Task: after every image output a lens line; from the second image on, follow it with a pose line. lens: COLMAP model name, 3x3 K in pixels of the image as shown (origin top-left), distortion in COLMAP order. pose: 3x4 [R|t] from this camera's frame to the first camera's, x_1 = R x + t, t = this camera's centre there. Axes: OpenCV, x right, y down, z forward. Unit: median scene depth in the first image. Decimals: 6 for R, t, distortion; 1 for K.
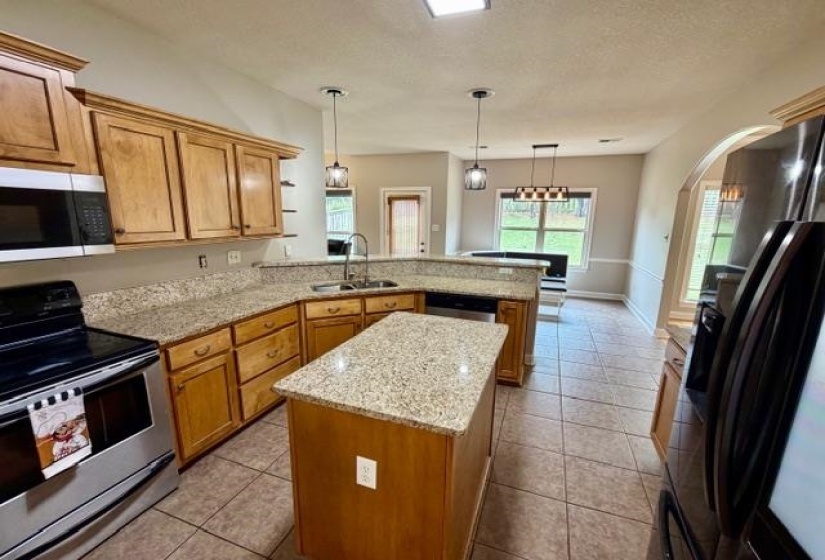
lens RADIAL K [[354.9, 0, 412.0], [0, 354.9, 293.6], [0, 0, 1]] dist [-0.001884, -0.000128]
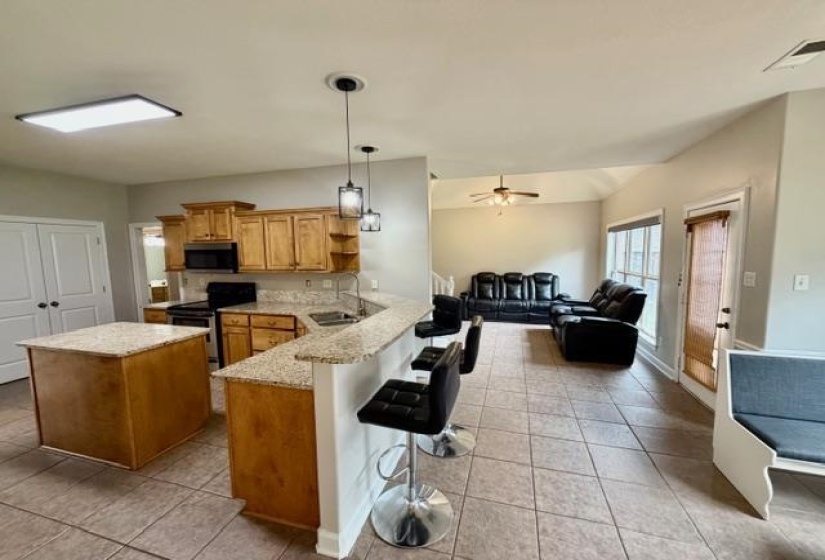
lens RADIAL K [[328.1, 0, 415.3], [0, 328.1, 286.0], [0, 0, 1]] dist [-0.000091, -0.000229]
pose [[0.080396, 0.087424, -0.992922, 0.489304], [-0.201794, 0.976946, 0.069678, -0.137822], [0.976123, 0.194764, 0.096185, 0.636995]]
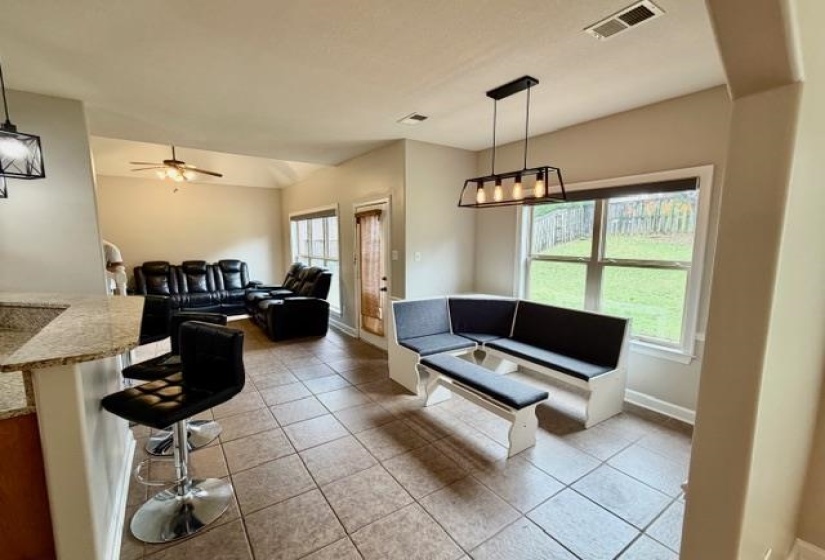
lens RADIAL K [[357.1, 0, 410.8], [0, 357.1, 285.8], [0, 0, 1]] dist [0.001262, 0.000082]
pose [[0.826819, 0.060840, -0.559168, 0.525951], [-0.113742, 0.991679, -0.060287, -0.104989], [0.550848, 0.113448, 0.826859, 0.535112]]
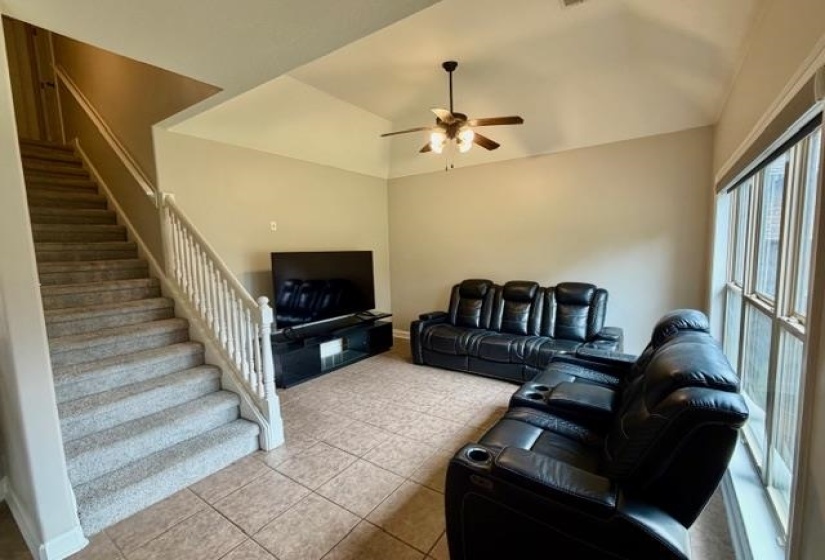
lens RADIAL K [[361.0, 0, 397.1], [0, 361.0, 282.3], [0, 0, 1]] dist [0.000671, 0.000021]
pose [[-0.264482, 0.082672, -0.960841, 0.021124], [-0.185457, 0.973363, 0.134798, -0.234609], [0.946391, 0.213846, -0.242105, 1.086527]]
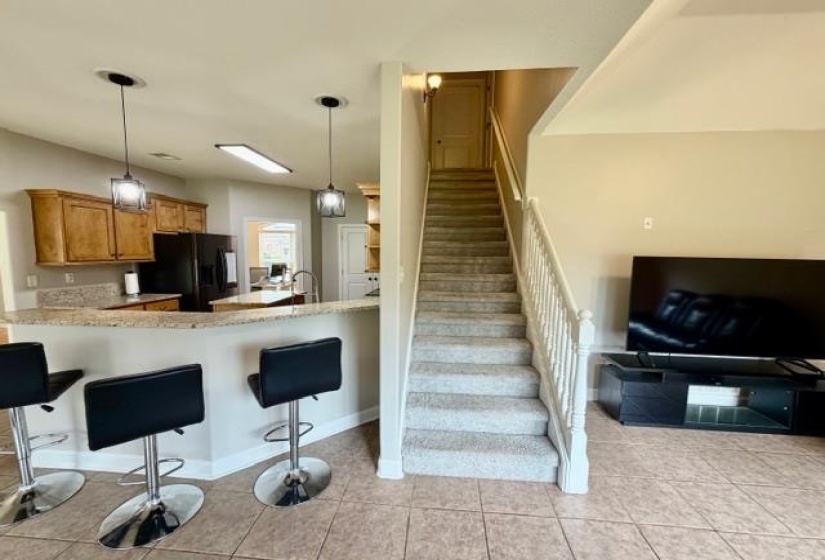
lens RADIAL K [[337.7, 0, 412.5], [0, 337.7, 287.7], [0, 0, 1]] dist [0.000817, 0.000316]
pose [[-0.958609, 0.006321, -0.284656, -0.105673], [-0.084611, 0.948267, 0.305992, -0.238150], [0.271864, 0.317411, -0.908482, 1.081792]]
